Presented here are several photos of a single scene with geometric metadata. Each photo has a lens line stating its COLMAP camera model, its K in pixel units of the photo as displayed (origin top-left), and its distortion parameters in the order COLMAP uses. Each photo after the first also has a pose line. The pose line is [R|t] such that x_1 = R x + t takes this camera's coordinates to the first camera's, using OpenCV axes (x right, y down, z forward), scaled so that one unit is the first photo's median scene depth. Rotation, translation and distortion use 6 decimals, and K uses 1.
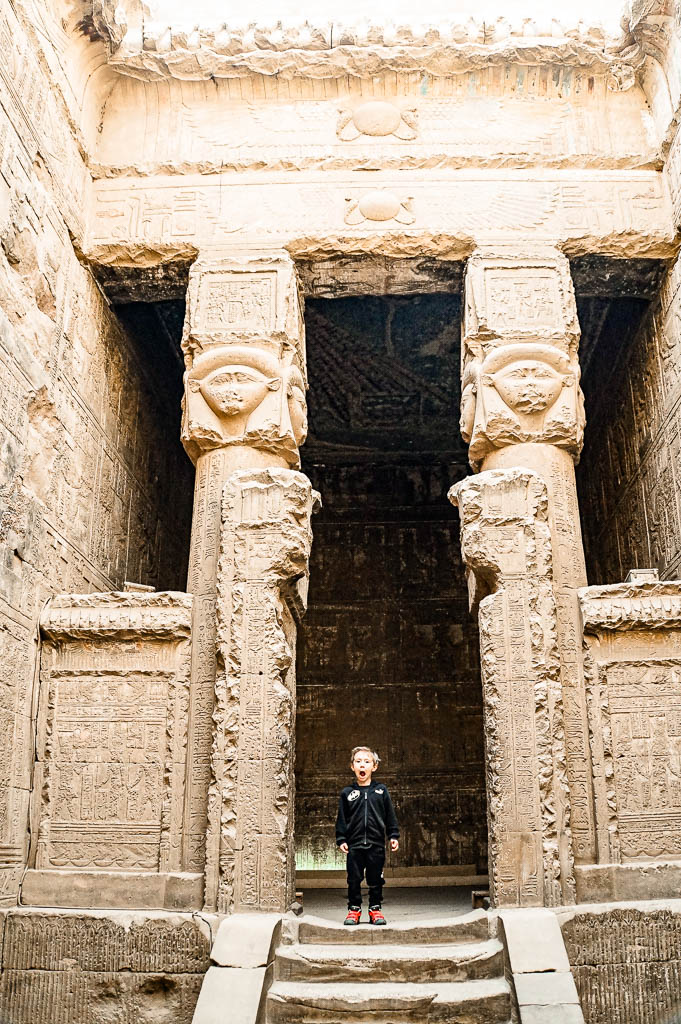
lens RADIAL K [[1040.5, 0, 376.0], [0, 1040.5, 514.1], [0, 0, 1]] dist [-0.244312, 0.166728]
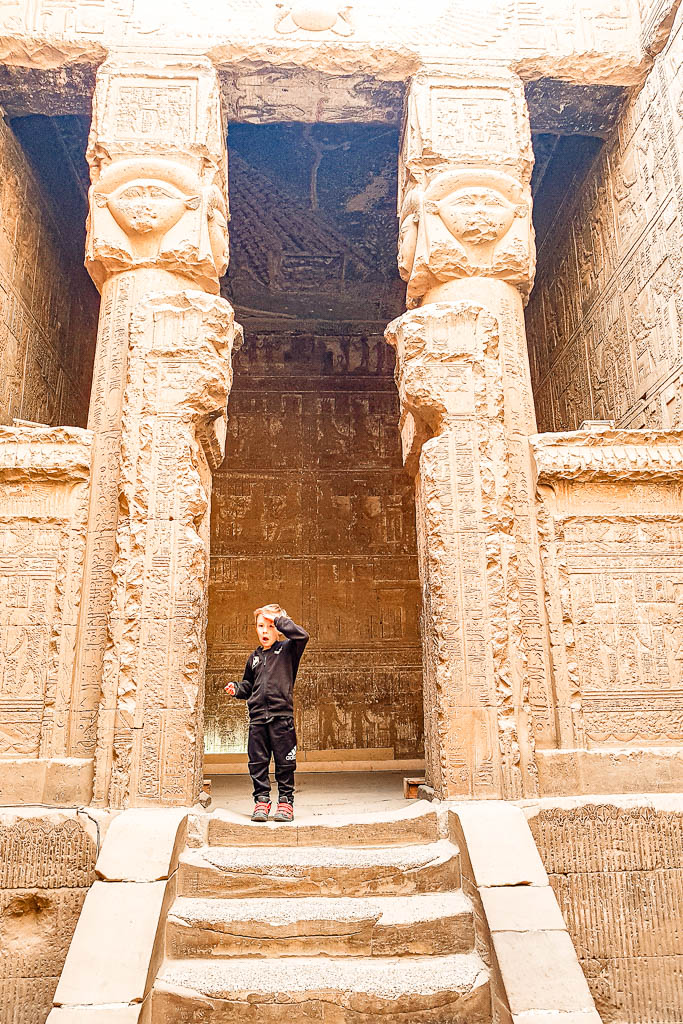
lens RADIAL K [[979.3, 0, 360.9], [0, 979.3, 444.5], [0, 0, 1]] dist [-0.012182, -0.024926]
pose [[0.996465, 0.023977, 0.080514, -0.019777], [-0.026467, 0.999199, 0.030003, 0.059723], [-0.079730, -0.032028, 0.996302, 0.163370]]
